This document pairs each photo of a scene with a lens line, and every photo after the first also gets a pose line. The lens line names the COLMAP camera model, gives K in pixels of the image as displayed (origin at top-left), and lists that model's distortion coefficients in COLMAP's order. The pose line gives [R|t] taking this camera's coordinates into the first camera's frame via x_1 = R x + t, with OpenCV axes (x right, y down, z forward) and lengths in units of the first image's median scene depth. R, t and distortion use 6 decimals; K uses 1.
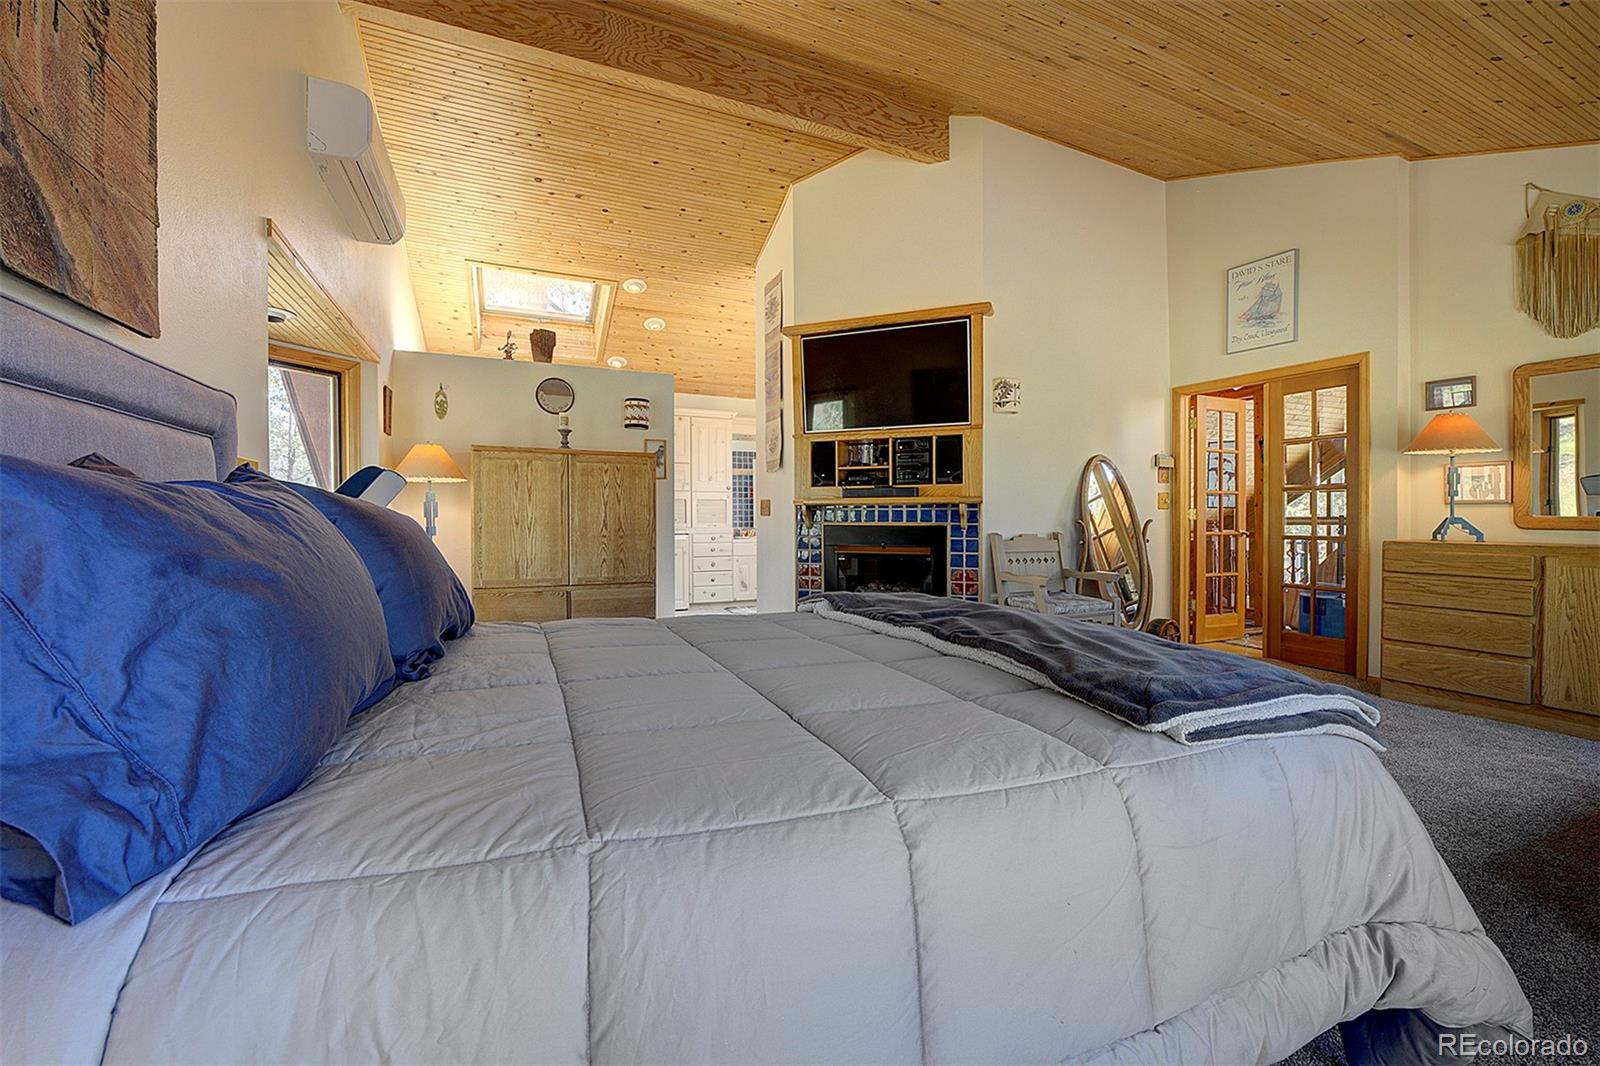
lens RADIAL K [[641.1, 0, 793.9], [0, 641.1, 524.3], [0, 0, 1]] dist [-0.016875, -0.000050]
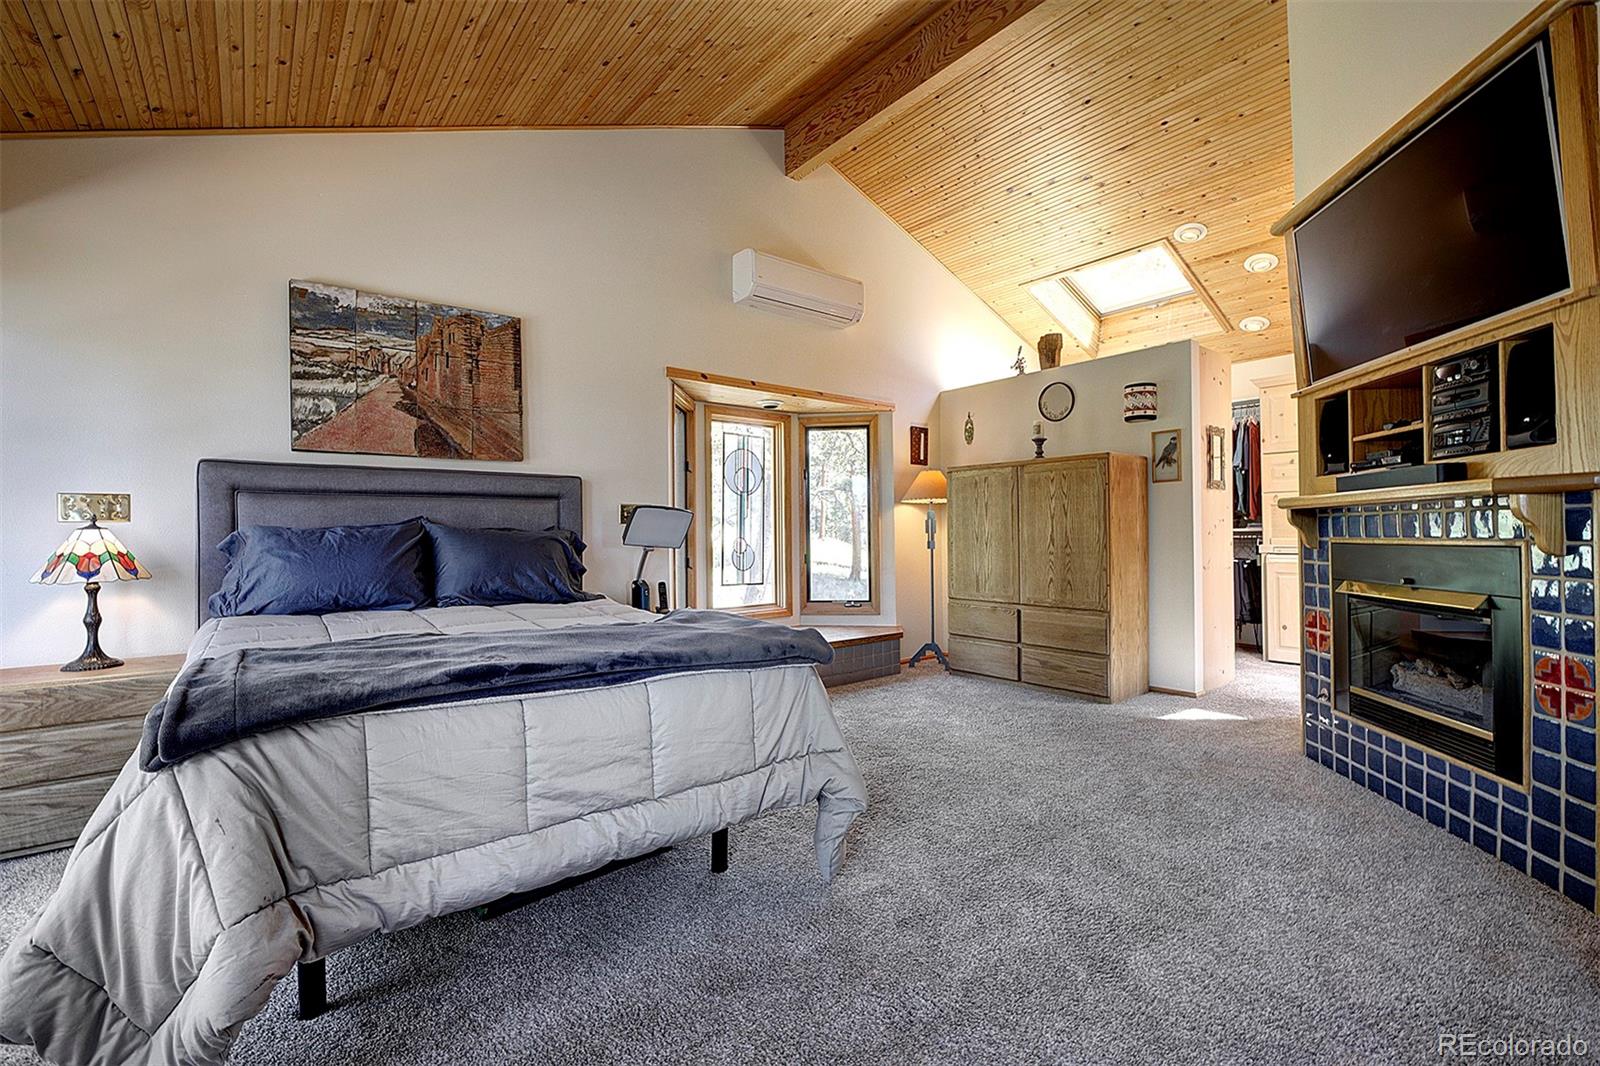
lens RADIAL K [[684.7, 0, 799.0], [0, 684.7, 536.4], [0, 0, 1]] dist [-0.015622, -0.000445]
pose [[0.254297, -0.000028, -0.967126, 0.536465], [-0.001757, 0.999998, -0.000491, -0.003686], [0.967125, 0.001824, 0.254296, 0.416294]]
